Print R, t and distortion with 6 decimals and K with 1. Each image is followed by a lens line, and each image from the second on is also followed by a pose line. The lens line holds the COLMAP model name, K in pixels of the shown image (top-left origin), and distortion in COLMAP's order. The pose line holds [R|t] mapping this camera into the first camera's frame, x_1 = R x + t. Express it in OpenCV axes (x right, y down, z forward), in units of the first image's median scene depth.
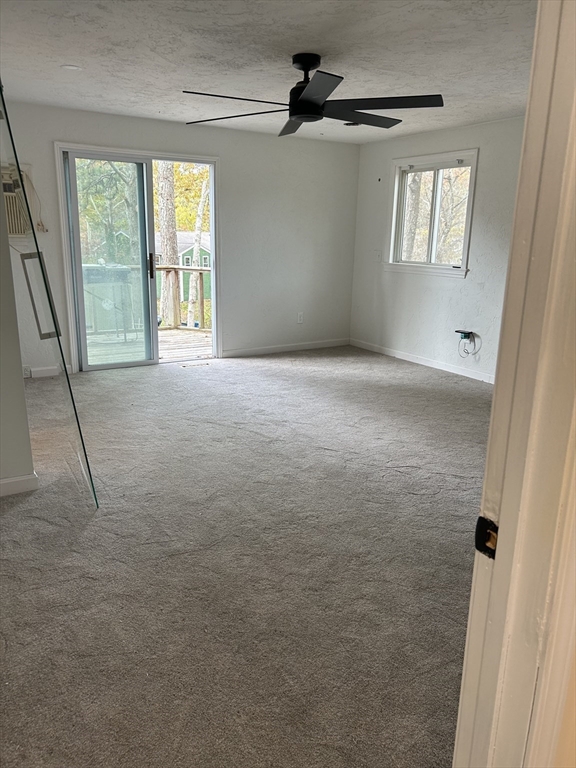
lens RADIAL K [[582.2, 0, 293.6], [0, 582.2, 388.8], [0, 0, 1]] dist [0.096571, -0.165237]
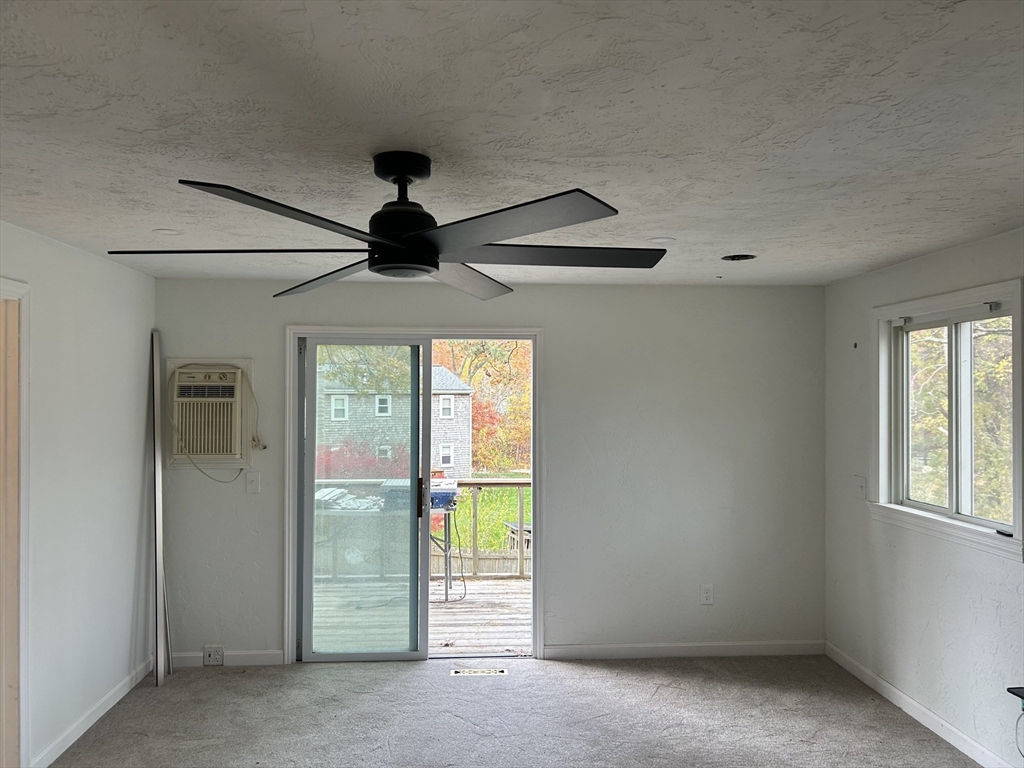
lens RADIAL K [[776.2, 0, 512.0], [0, 776.2, 384.0], [0, 0, 1]] dist [0.096571, -0.165237]
pose [[0.871092, -0.024428, -0.490512, 0.253802], [-0.111770, 0.962693, -0.246434, -0.131965], [0.478232, 0.269491, 0.835864, 0.319046]]
